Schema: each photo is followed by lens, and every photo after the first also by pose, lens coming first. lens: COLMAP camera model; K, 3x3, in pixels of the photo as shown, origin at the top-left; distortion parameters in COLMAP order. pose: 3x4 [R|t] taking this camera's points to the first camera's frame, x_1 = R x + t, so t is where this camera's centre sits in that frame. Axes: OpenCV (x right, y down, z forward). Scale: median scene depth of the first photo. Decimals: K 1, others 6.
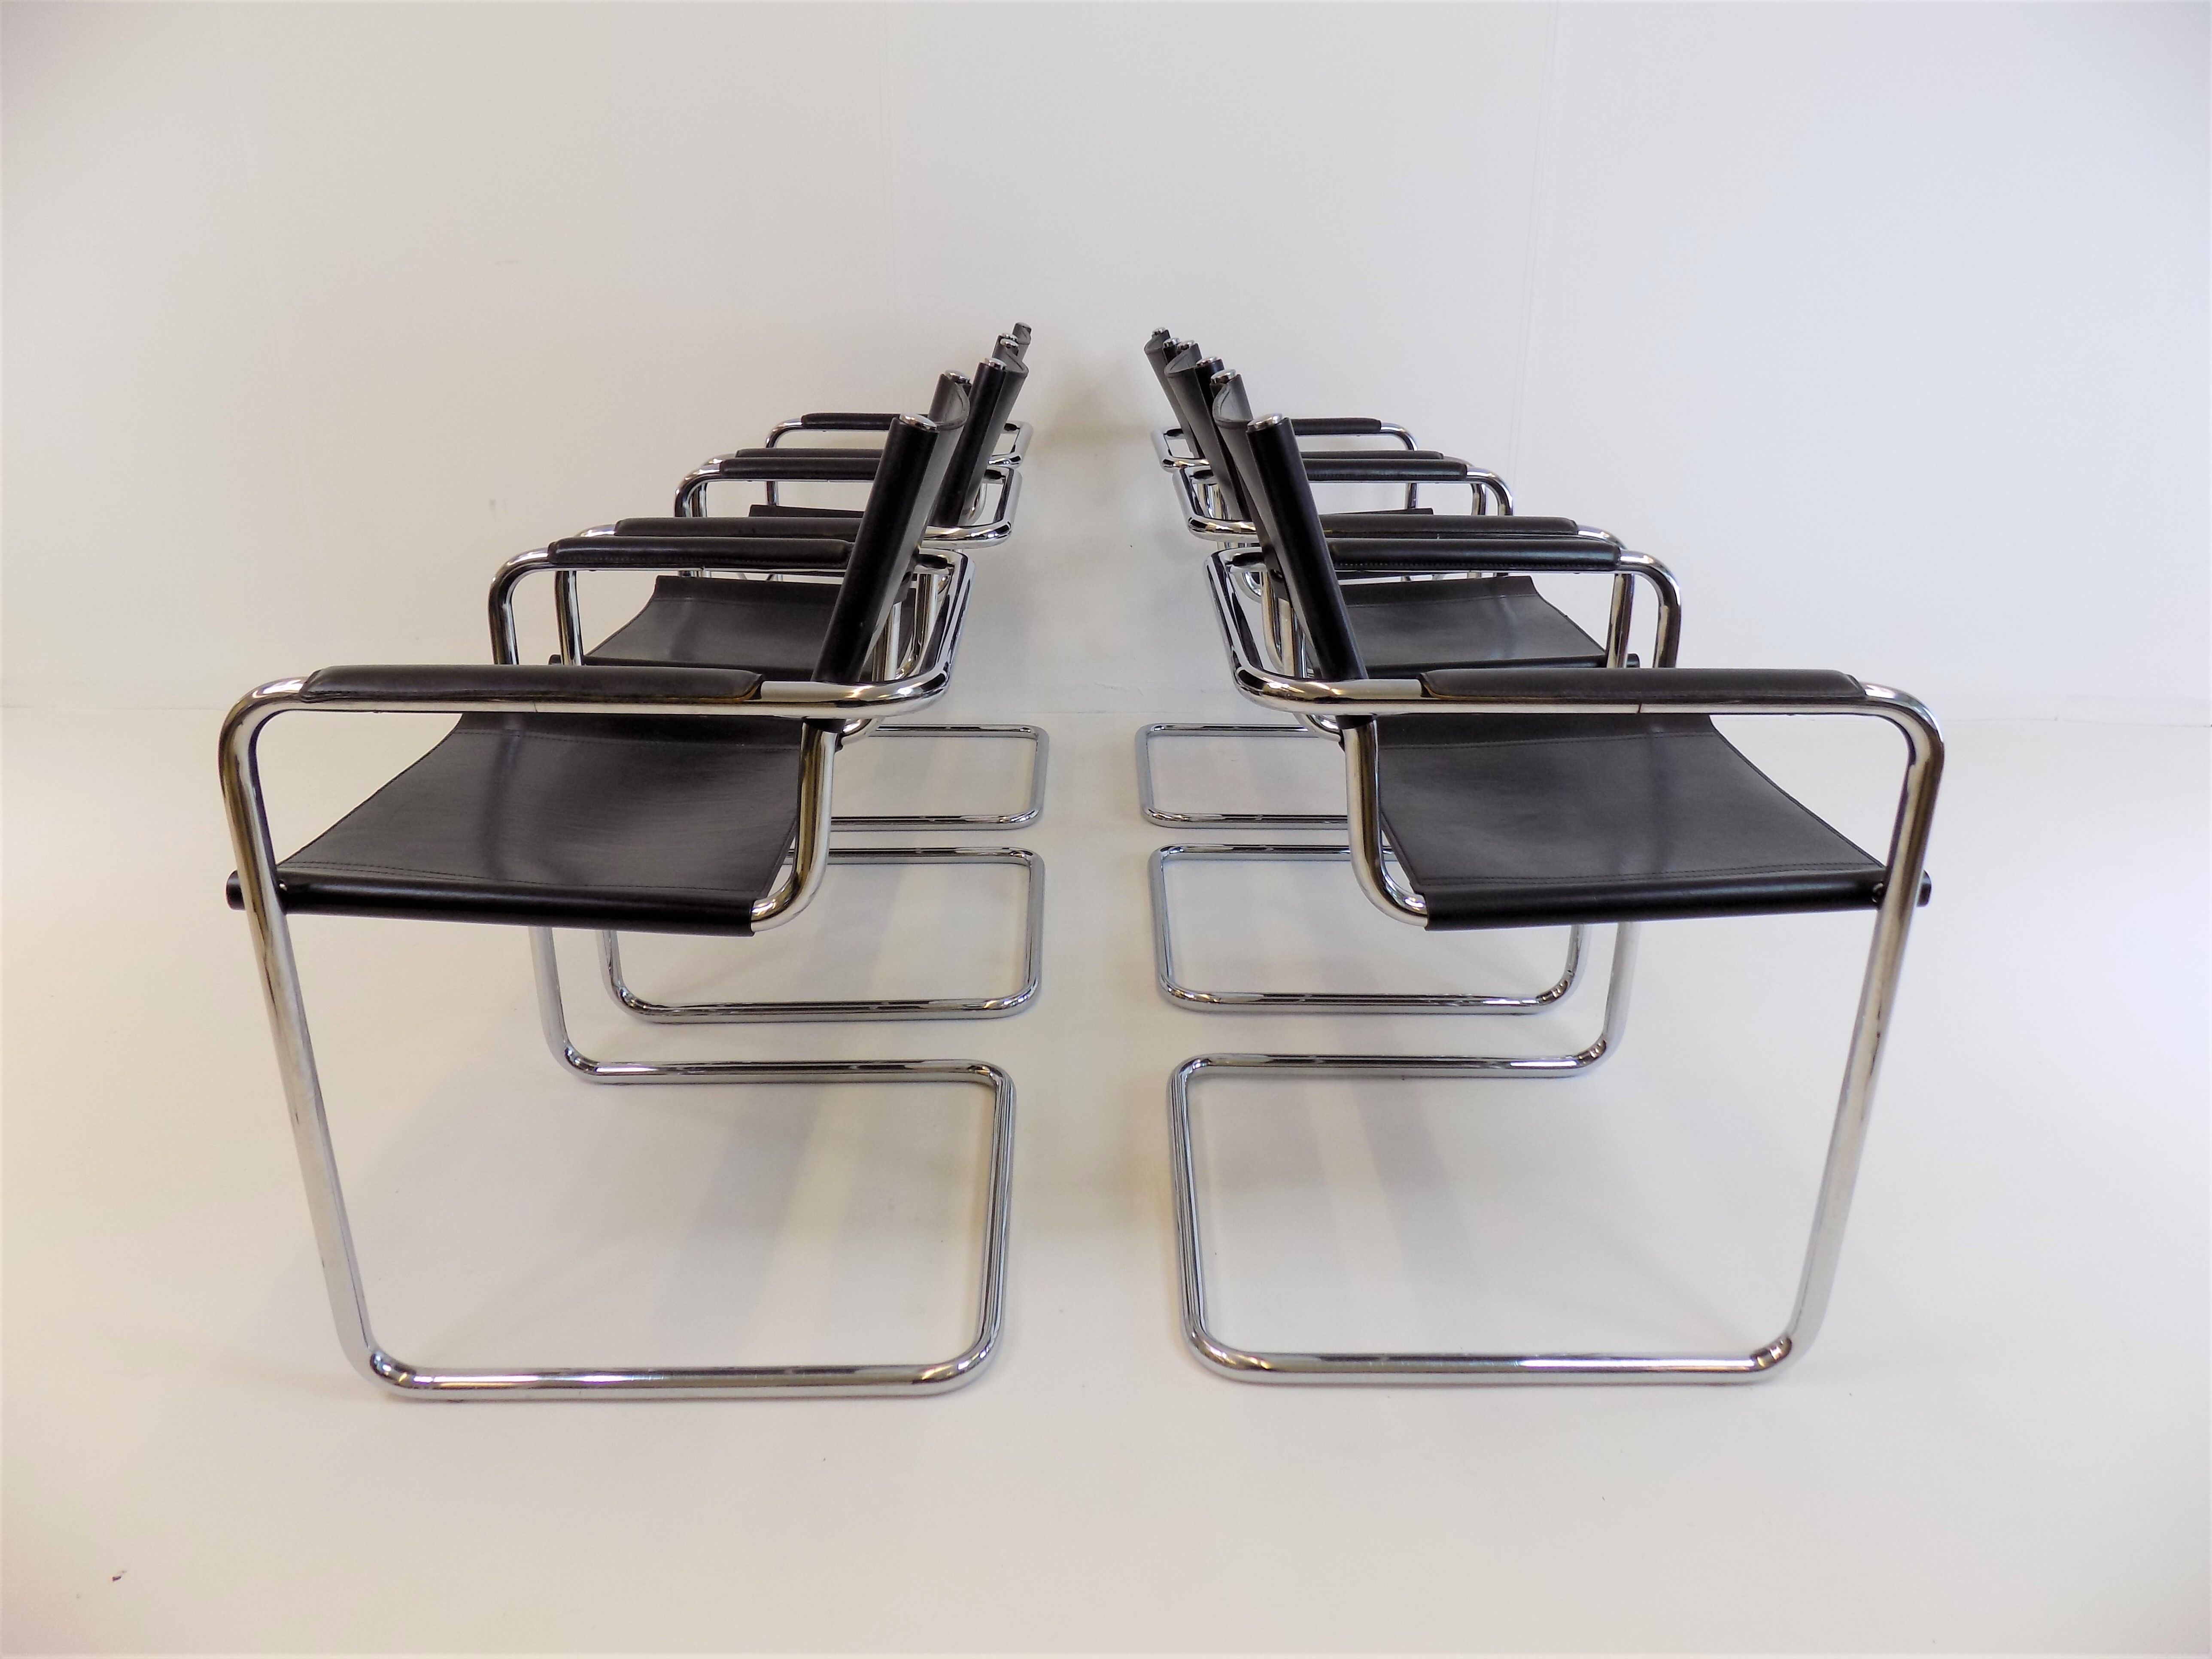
lens RADIAL K [[1487.4, 0, 1091.4], [0, 1487.4, 845.0], [0, 0, 1]] dist [-0.031703, 0.014852]
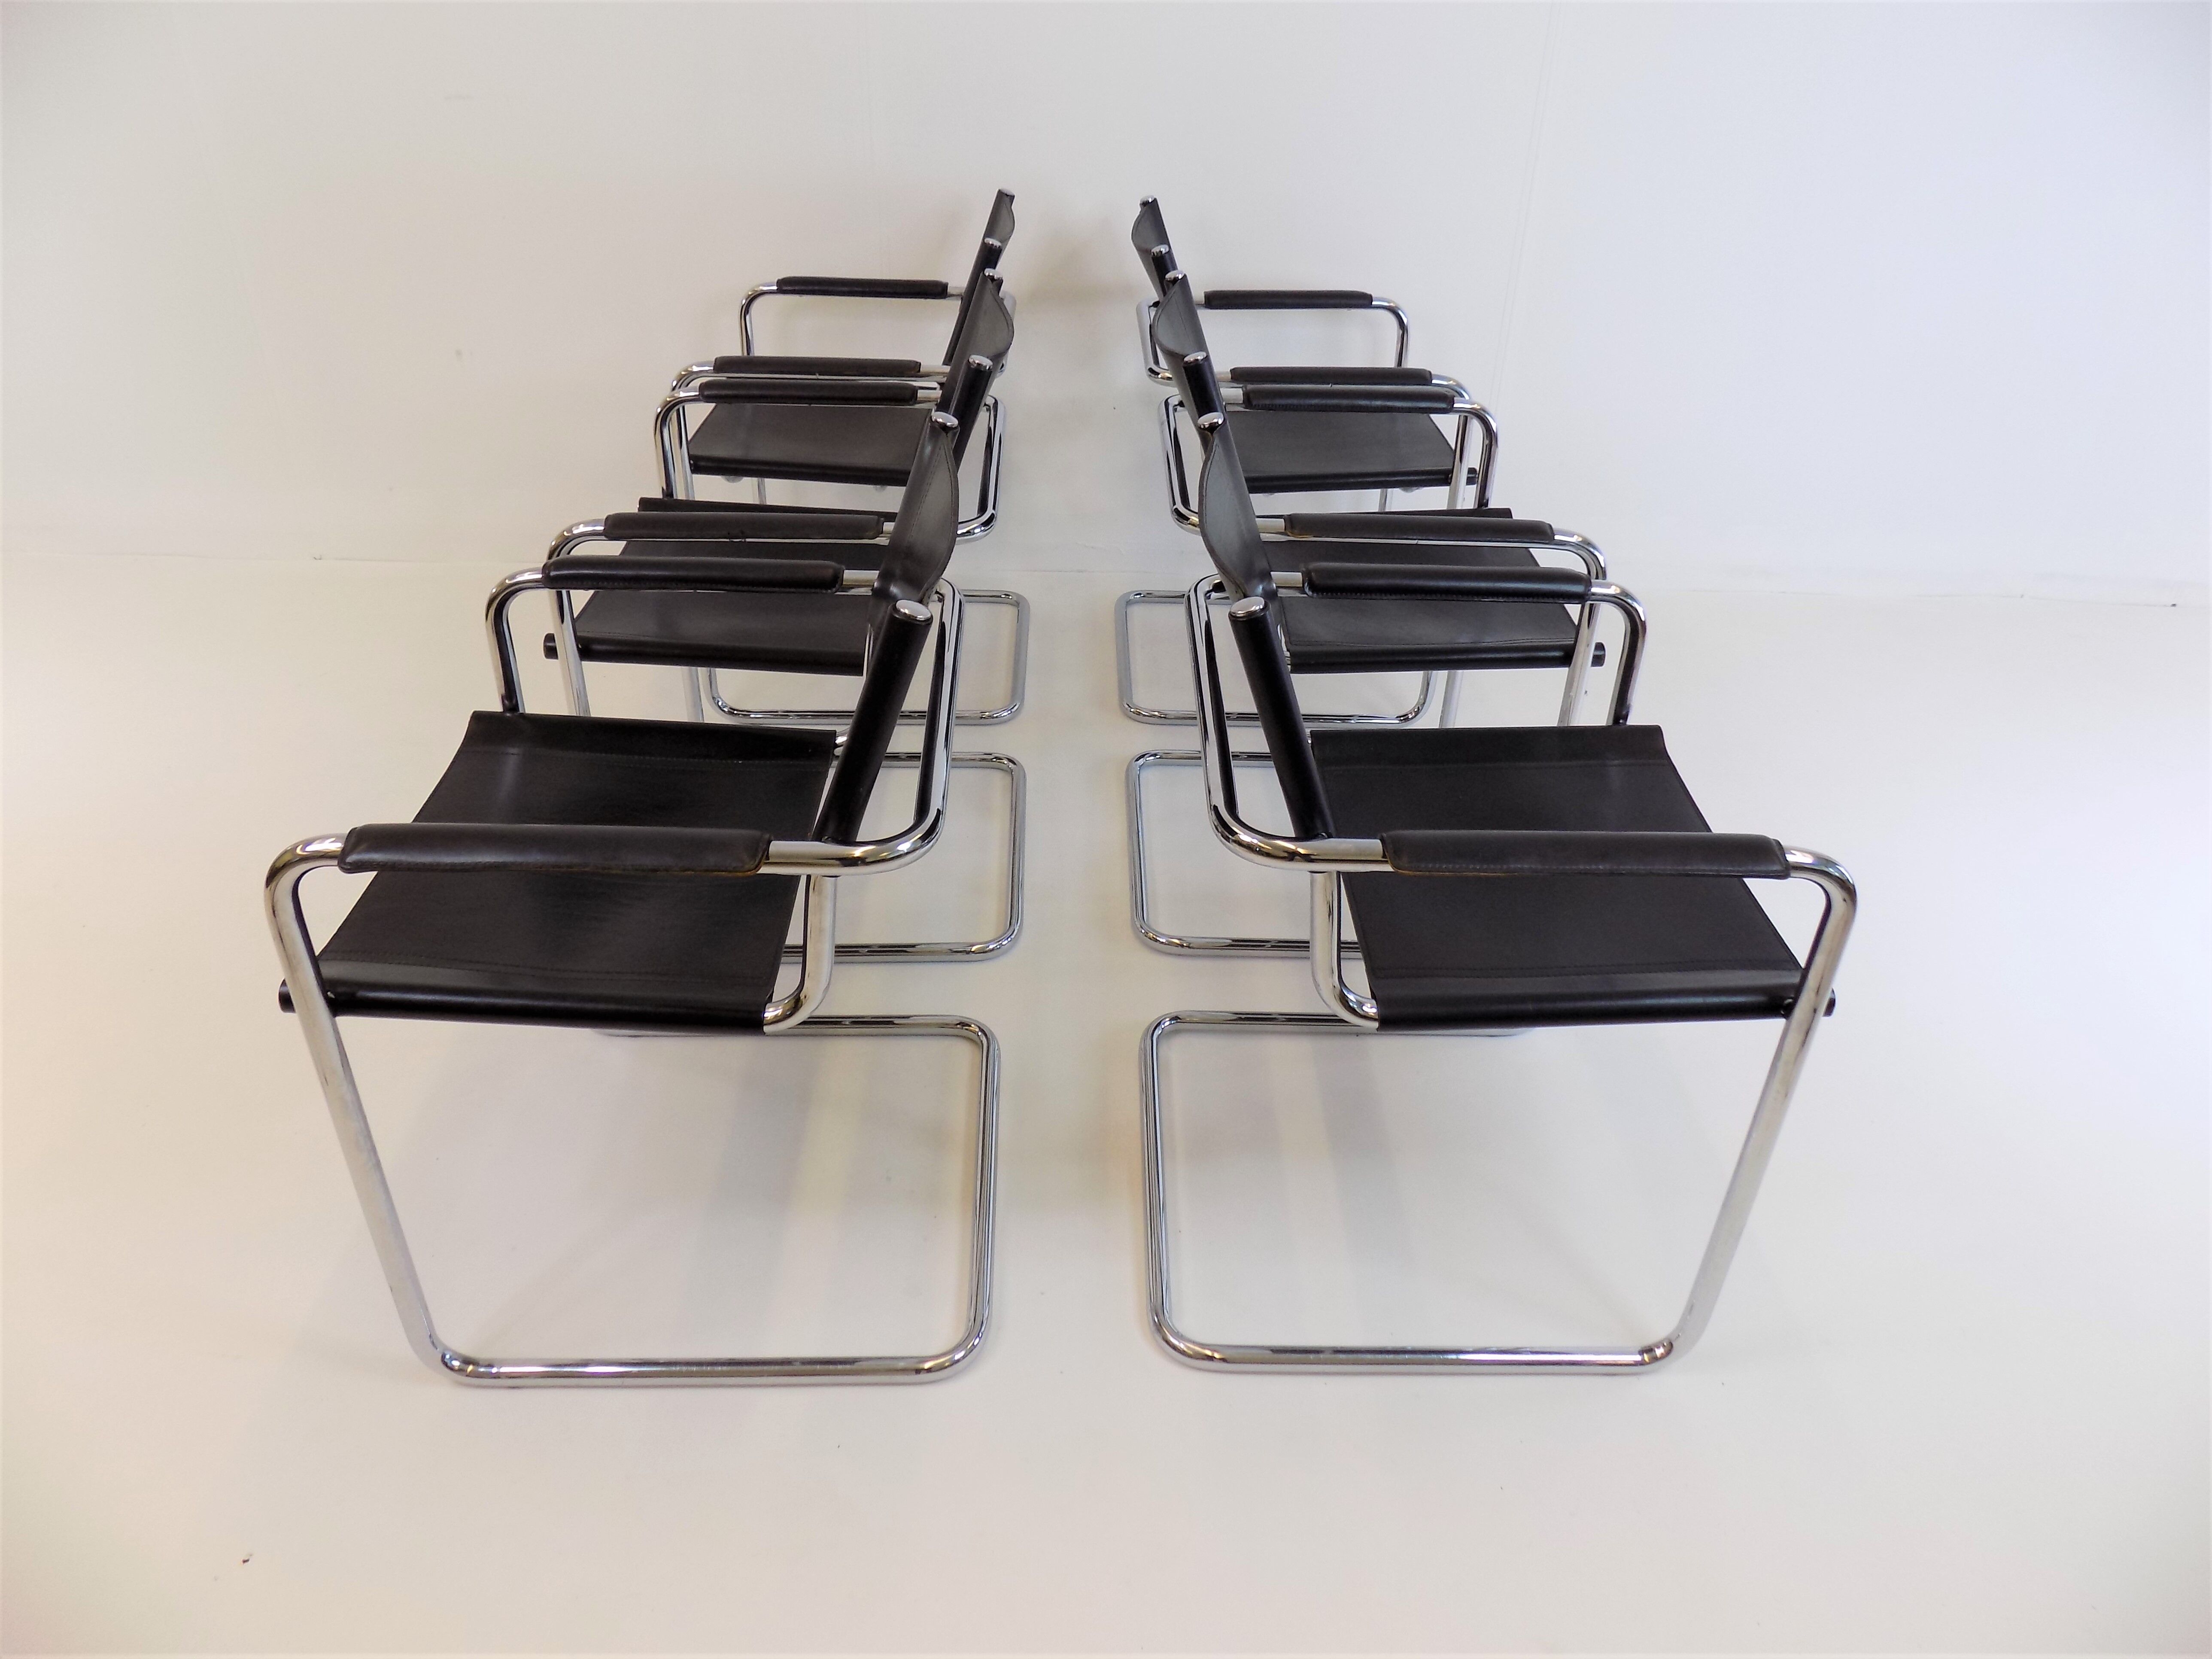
lens RADIAL K [[1487.4, 0, 1085.7], [0, 1487.4, 828.8], [0, 0, 1]] dist [-0.031703, 0.014852]
pose [[0.999829, 0.011058, 0.014833, -0.006817], [-0.013886, 0.978320, 0.206631, -0.238806], [-0.012226, -0.206802, 0.978306, -0.035511]]
